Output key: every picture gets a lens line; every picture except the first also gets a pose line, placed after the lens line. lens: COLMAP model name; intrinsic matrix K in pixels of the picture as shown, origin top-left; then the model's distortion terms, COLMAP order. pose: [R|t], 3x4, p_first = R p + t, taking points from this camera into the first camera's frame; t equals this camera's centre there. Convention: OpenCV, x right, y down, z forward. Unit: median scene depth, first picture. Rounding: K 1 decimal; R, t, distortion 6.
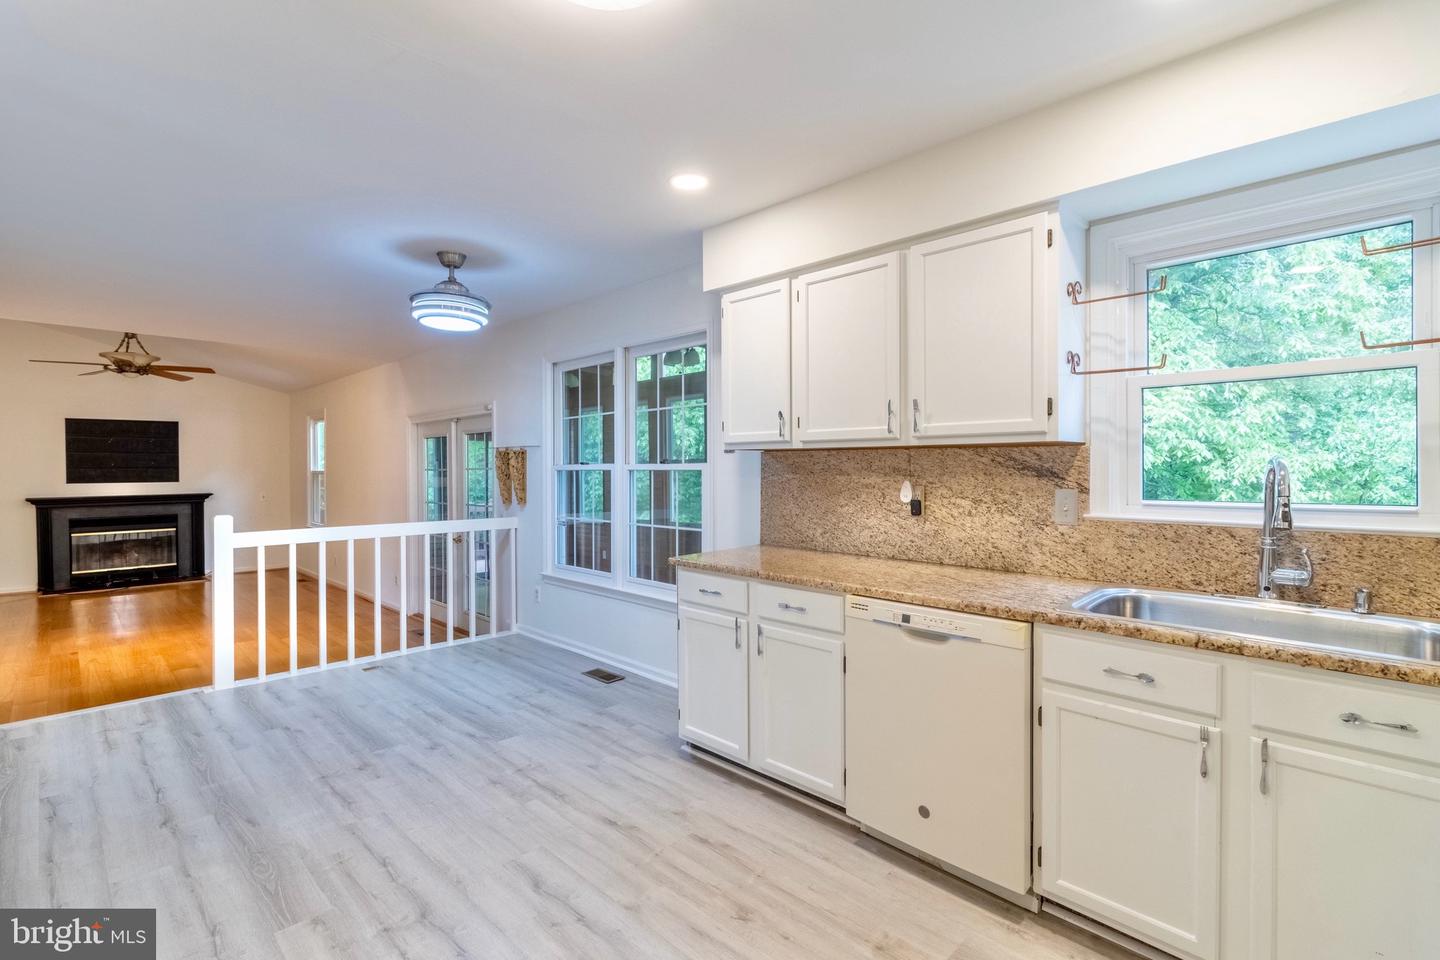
lens RADIAL K [[667.7, 0, 719.0], [0, 667.7, 471.2], [0, 0, 1]] dist [0.000089, 0.001017]
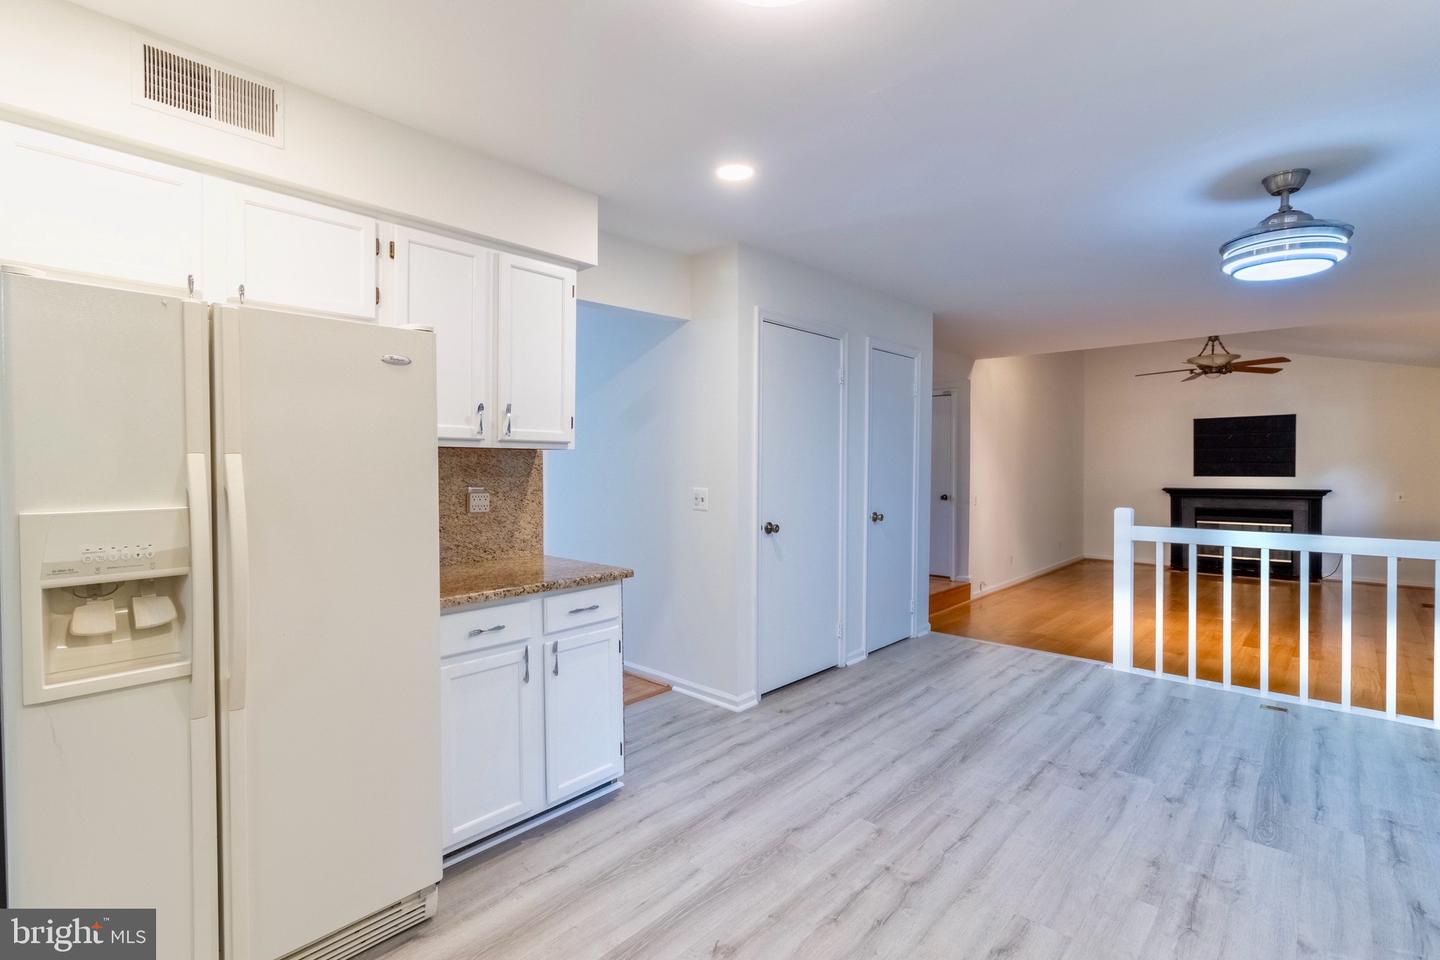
lens RADIAL K [[667.7, 0, 717.4], [0, 667.7, 473.8], [0, 0, 1]] dist [0.000089, 0.001017]
pose [[0.034992, 0.016210, -0.999256, 0.370909], [-0.002943, 0.999866, 0.016117, -0.004526], [0.999383, 0.002377, 0.035035, 0.396270]]
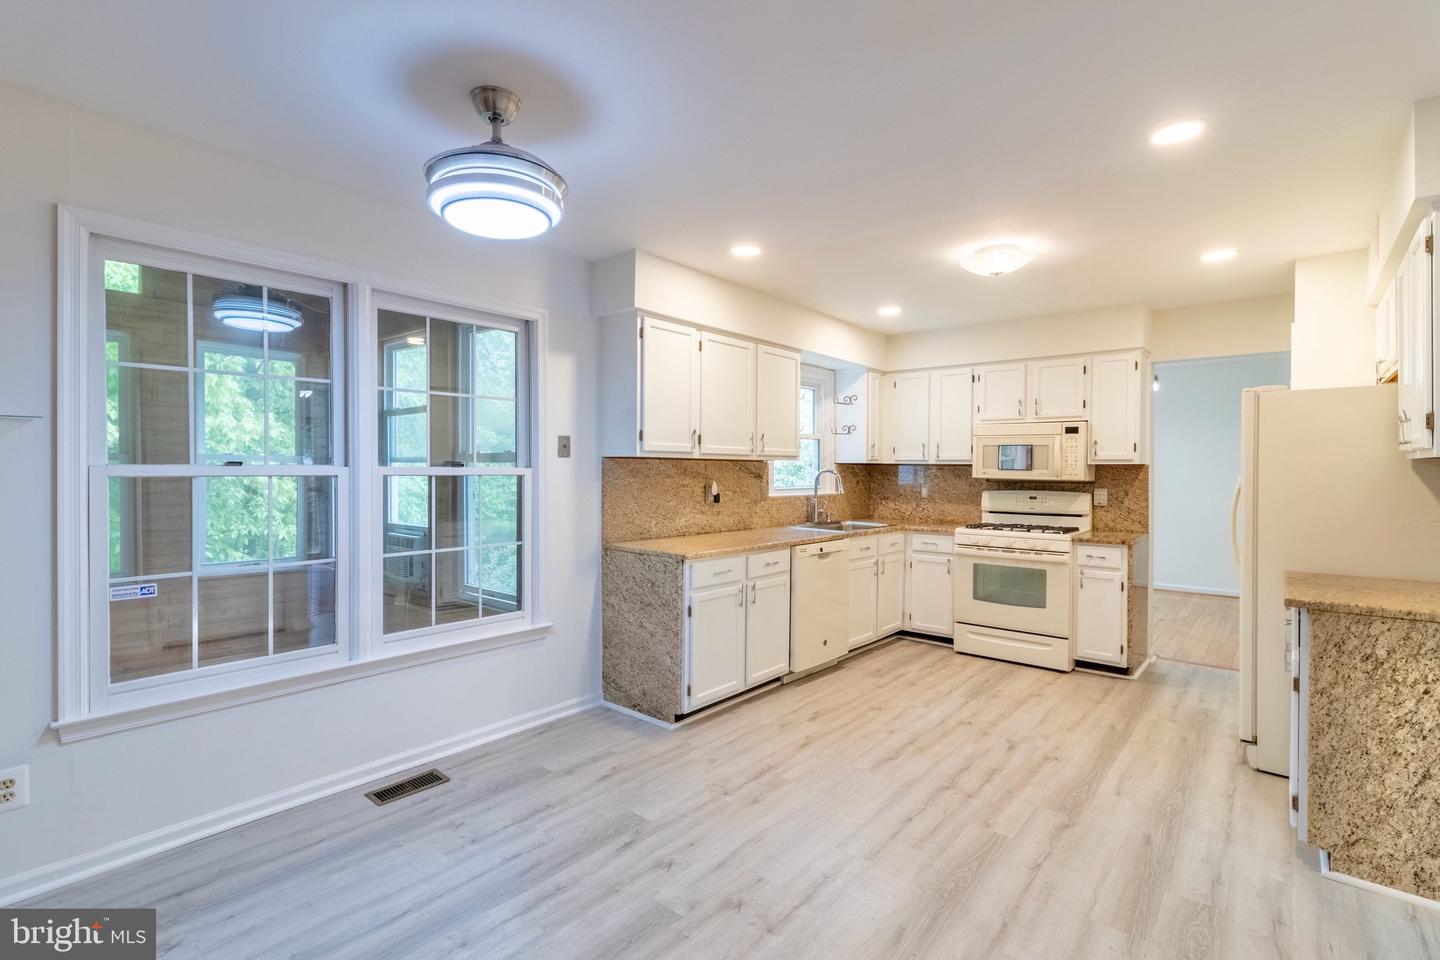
lens RADIAL K [[667.7, 0, 715.9], [0, 667.7, 473.4], [0, 0, 1]] dist [0.000089, 0.001017]
pose [[-0.072562, -0.003881, 0.997356, -1.122257], [0.000362, 0.999992, 0.003917, -0.008823], [-0.997364, 0.000645, -0.072560, 0.979730]]
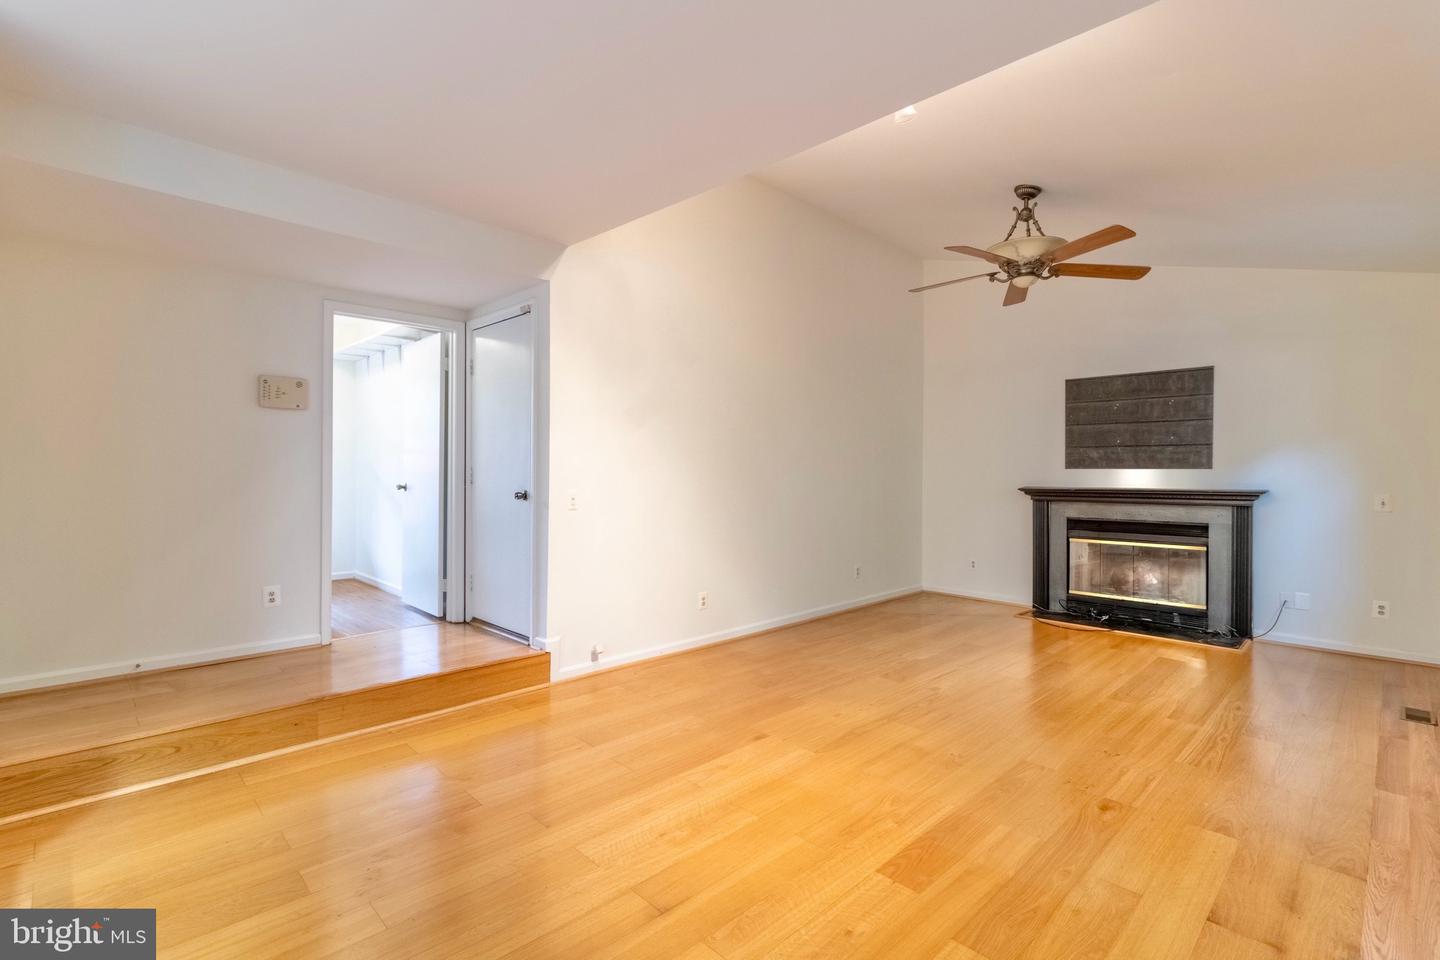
lens RADIAL K [[667.7, 0, 717.2], [0, 667.7, 470.4], [0, 0, 1]] dist [0.000089, 0.001017]
pose [[-0.006020, 0.005144, -0.999969, -0.654746], [-0.010378, 0.999933, 0.005207, 0.055837], [0.999928, 0.010409, -0.005966, 1.690491]]
